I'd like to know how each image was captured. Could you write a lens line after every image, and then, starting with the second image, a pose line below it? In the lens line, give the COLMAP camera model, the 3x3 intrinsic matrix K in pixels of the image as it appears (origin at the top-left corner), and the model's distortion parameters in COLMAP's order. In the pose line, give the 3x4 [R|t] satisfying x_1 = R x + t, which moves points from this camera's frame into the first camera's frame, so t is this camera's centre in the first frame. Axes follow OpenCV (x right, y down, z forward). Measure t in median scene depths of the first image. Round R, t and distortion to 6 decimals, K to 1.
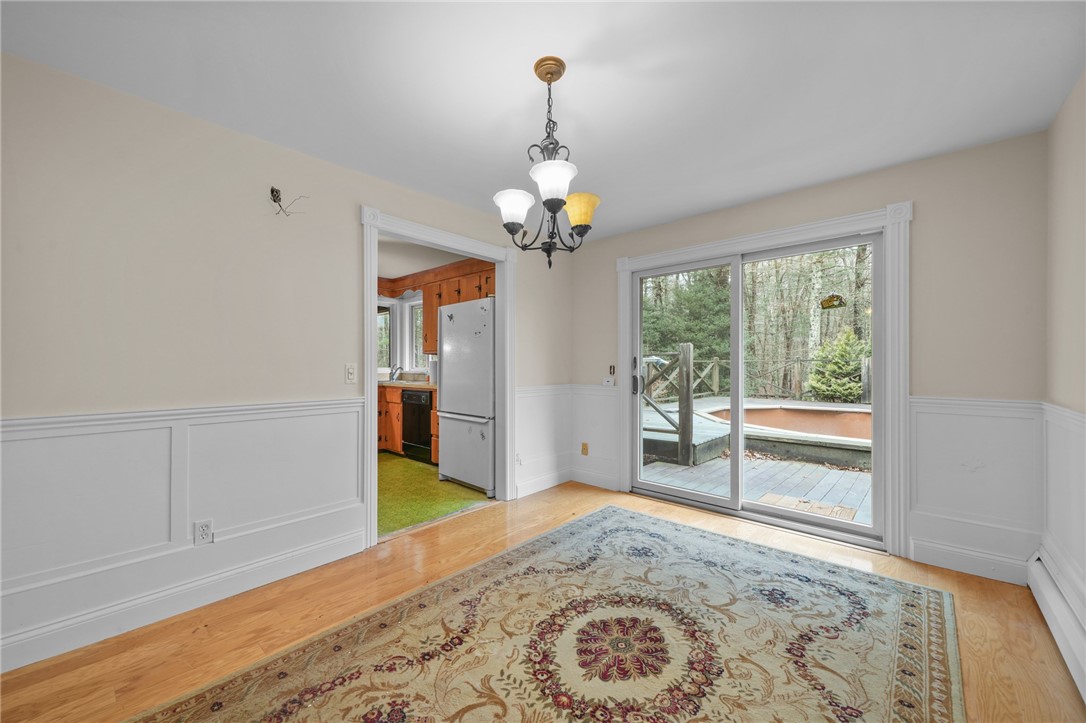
lens RADIAL K [[413.1, 0, 520.8], [0, 413.1, 371.5], [0, 0, 1]] dist [0.009888, 0.000509]
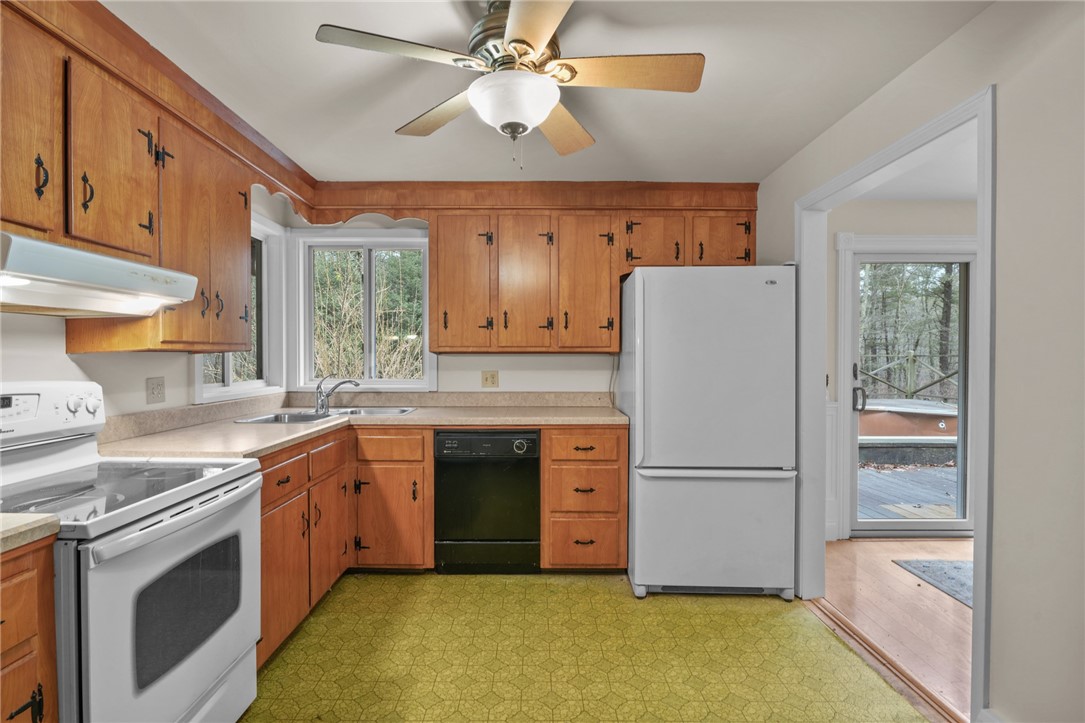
lens RADIAL K [[545.4, 0, 531.6], [0, 545.4, 361.5], [0, 0, 1]] dist [-0.007568, -0.002512]
pose [[0.729358, -0.010007, 0.684059, -1.575753], [0.010652, 0.999938, 0.003271, -0.084793], [-0.684049, 0.004901, 0.729420, 1.212521]]
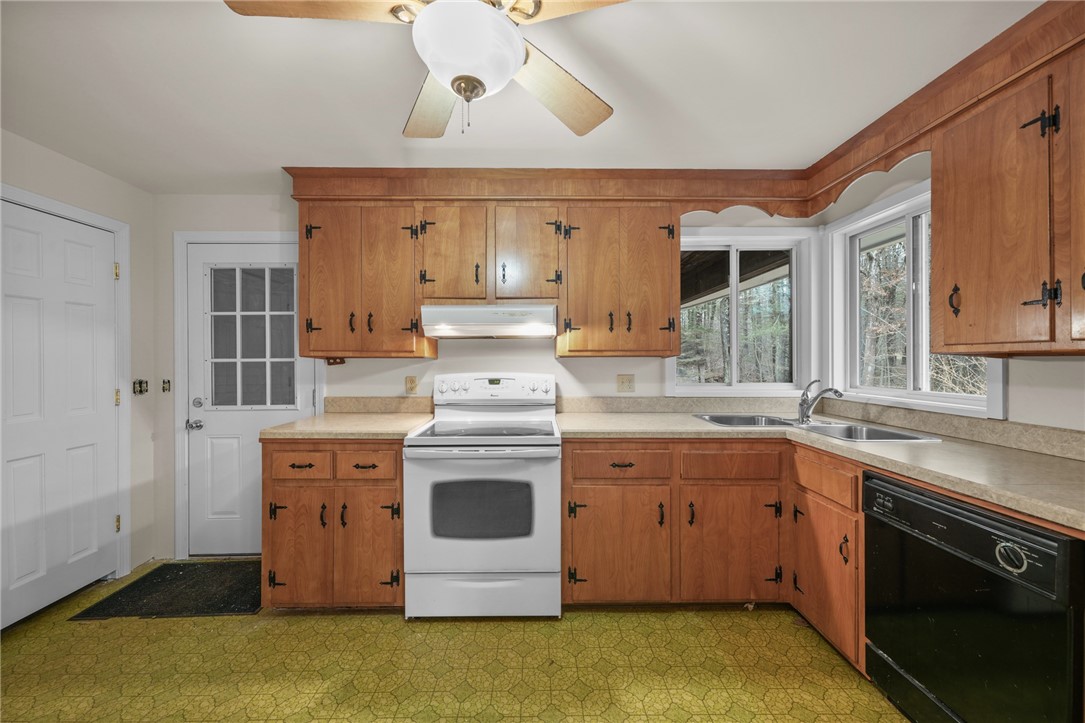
lens RADIAL K [[412.7, 0, 532.4], [0, 412.7, 356.1], [0, 0, 1]] dist [0.009888, 0.000509]
pose [[0.691366, -0.008922, -0.722449, -0.587628], [-0.005246, 0.999835, -0.017368, -0.088967], [0.722485, 0.015798, 0.691206, 1.524613]]
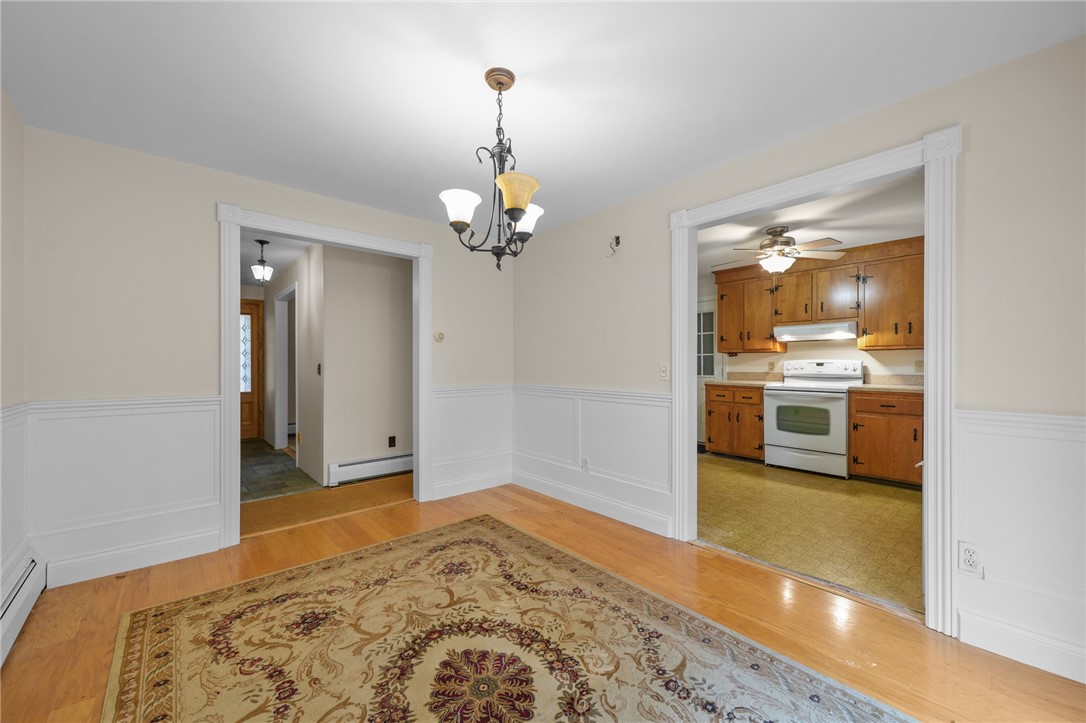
lens RADIAL K [[413.1, 0, 548.5], [0, 413.1, 364.0], [0, 0, 1]] dist [0.009888, 0.000509]
pose [[-0.074358, -0.001820, -0.997230, 0.883150], [-0.013146, 0.999913, -0.000845, -0.011403], [0.997145, 0.013047, -0.074376, 0.959129]]
